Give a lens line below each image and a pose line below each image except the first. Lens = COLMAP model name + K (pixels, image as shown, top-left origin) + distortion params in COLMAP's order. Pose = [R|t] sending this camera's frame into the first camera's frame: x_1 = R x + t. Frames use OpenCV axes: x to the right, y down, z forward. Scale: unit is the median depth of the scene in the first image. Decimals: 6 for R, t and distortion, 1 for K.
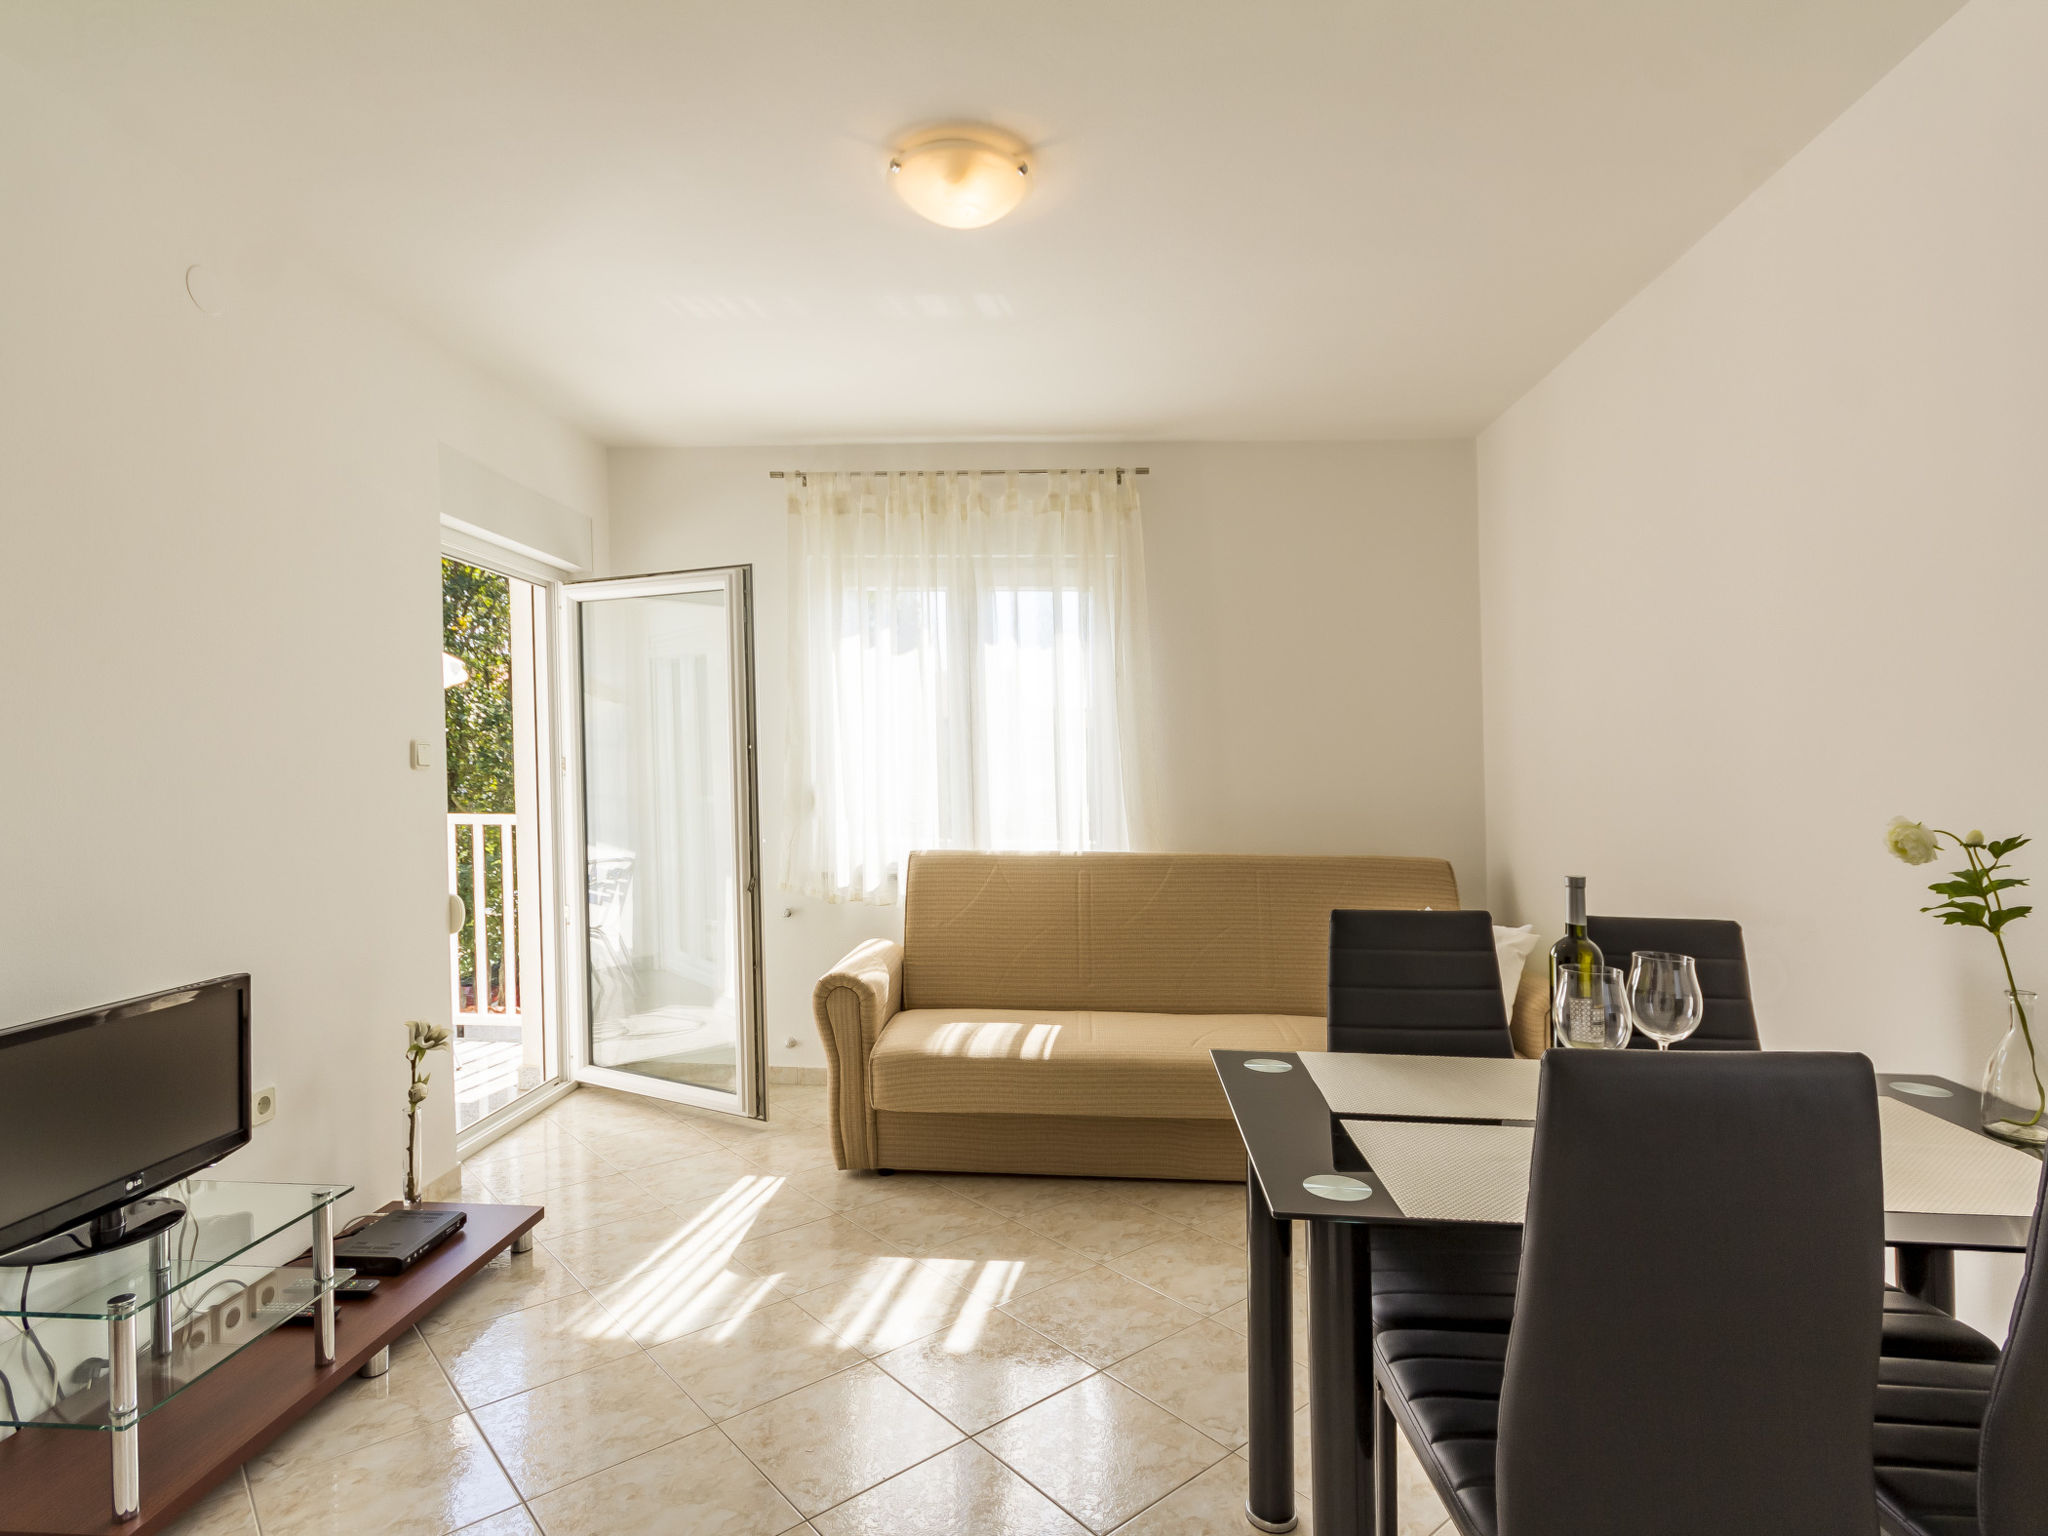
lens RADIAL K [[1060.6, 0, 1024.0], [0, 1060.6, 768.0], [0, 0, 1]] dist [0.001347, 0.000608]
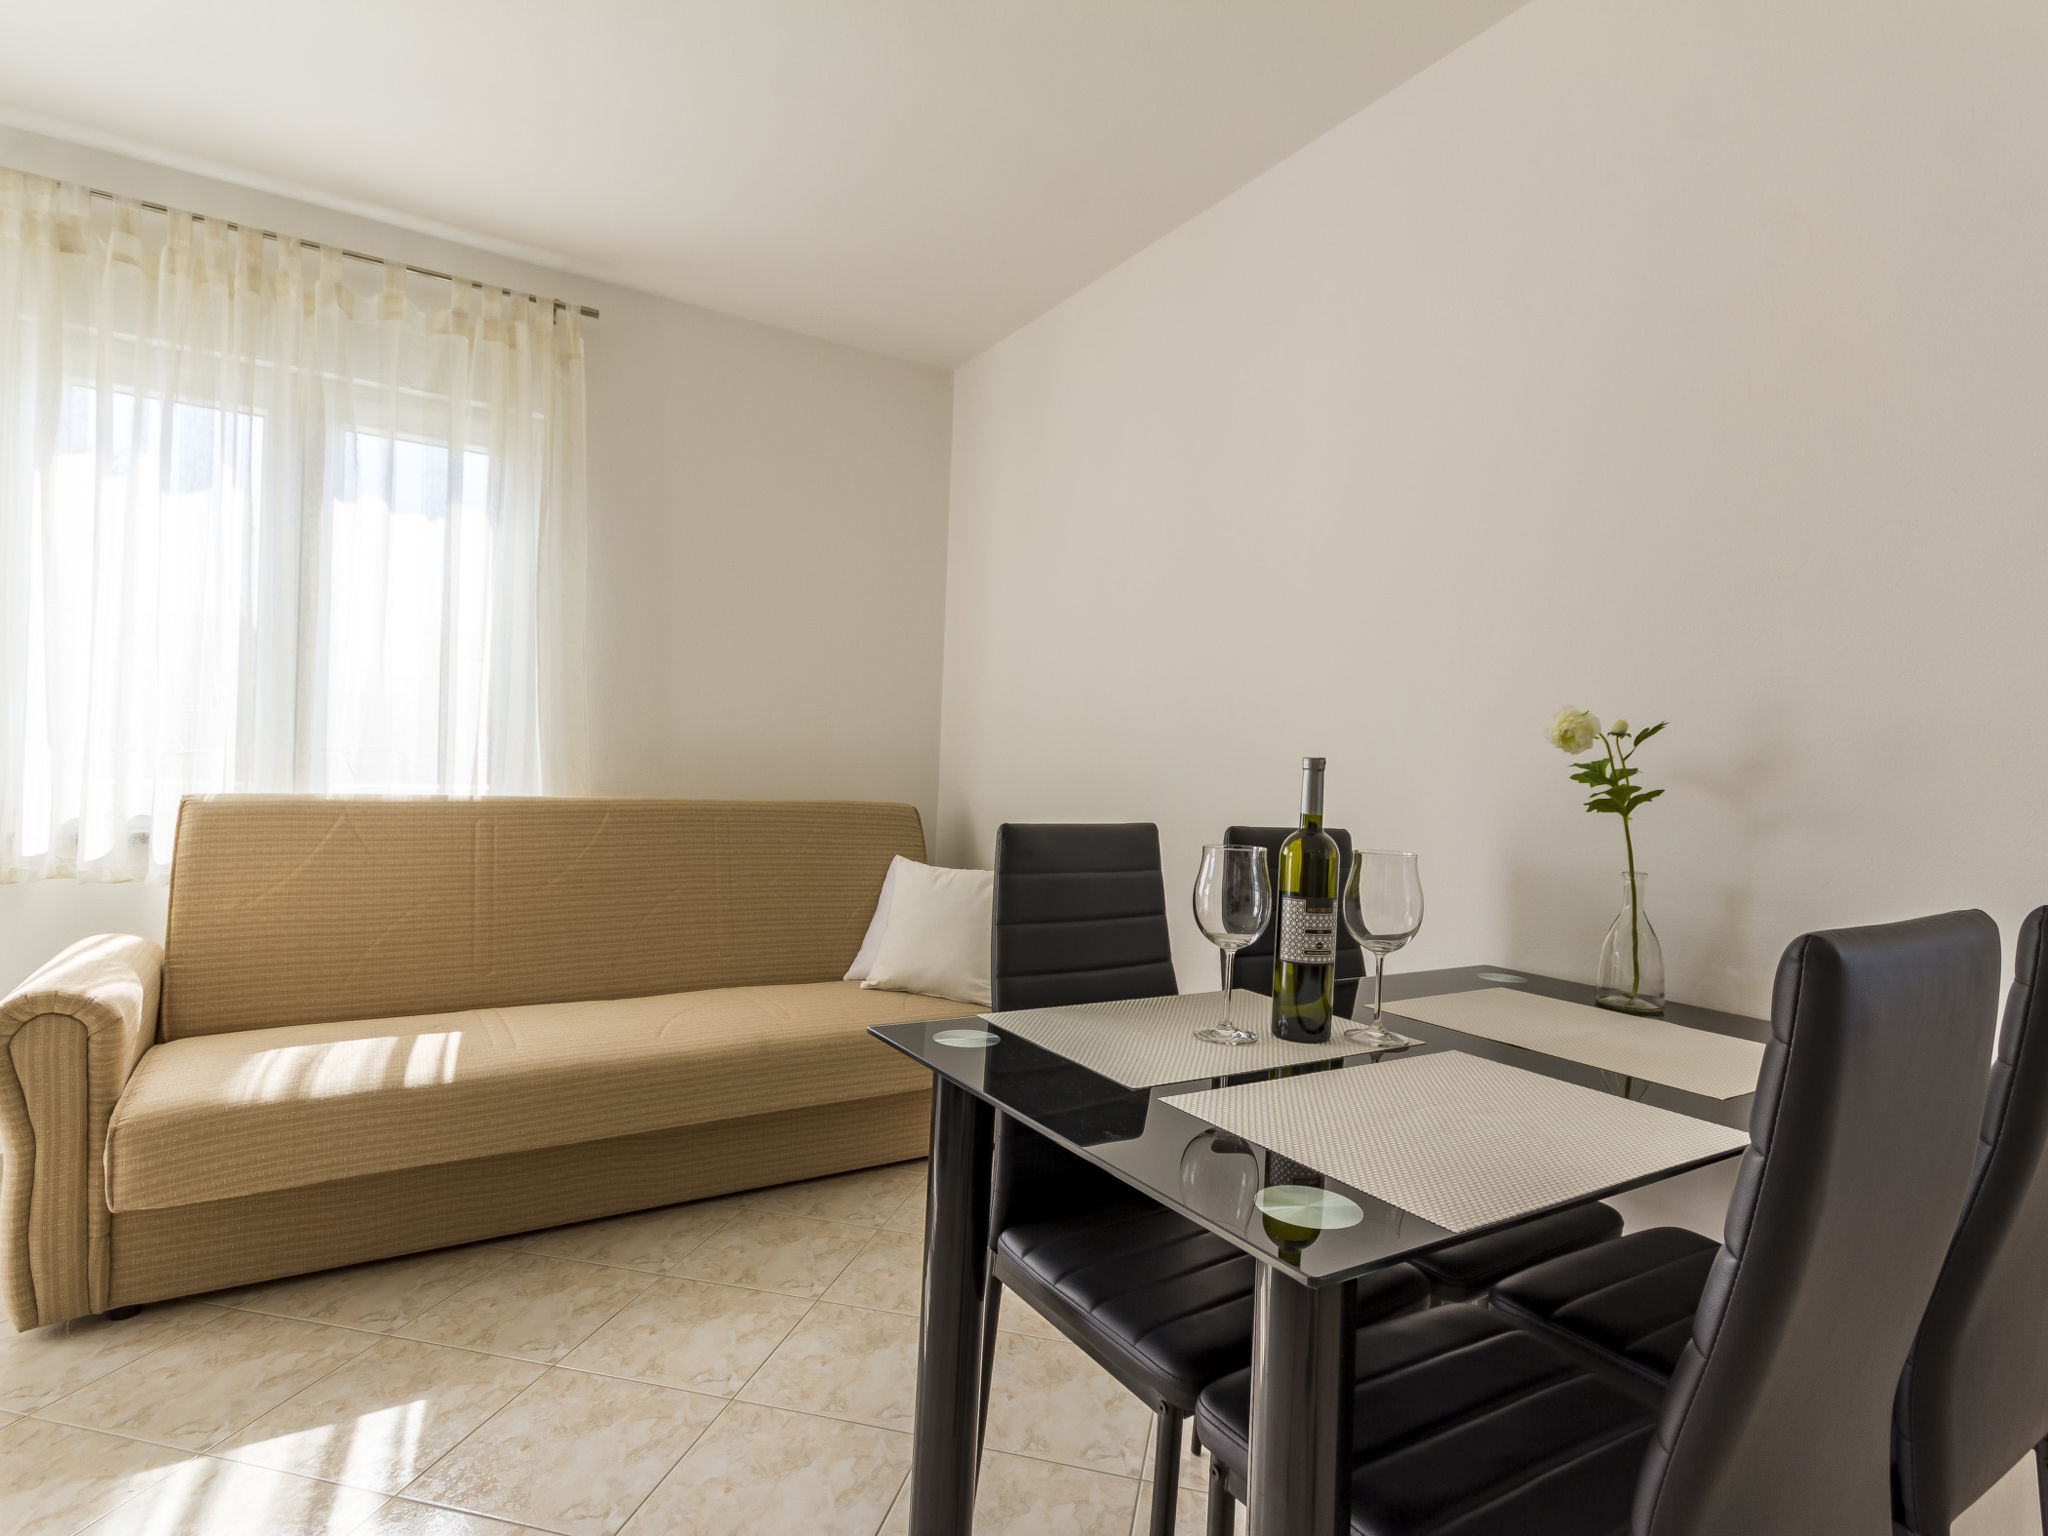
lens RADIAL K [[1038.5, 0, 1021.8], [0, 1038.5, 731.7], [0, 0, 1]] dist [0.006869, -0.000912]
pose [[0.811207, 0.040328, 0.583366, -0.077710], [-0.030817, 0.999181, -0.026220, 0.048812], [-0.583946, 0.003292, 0.811786, 0.215641]]
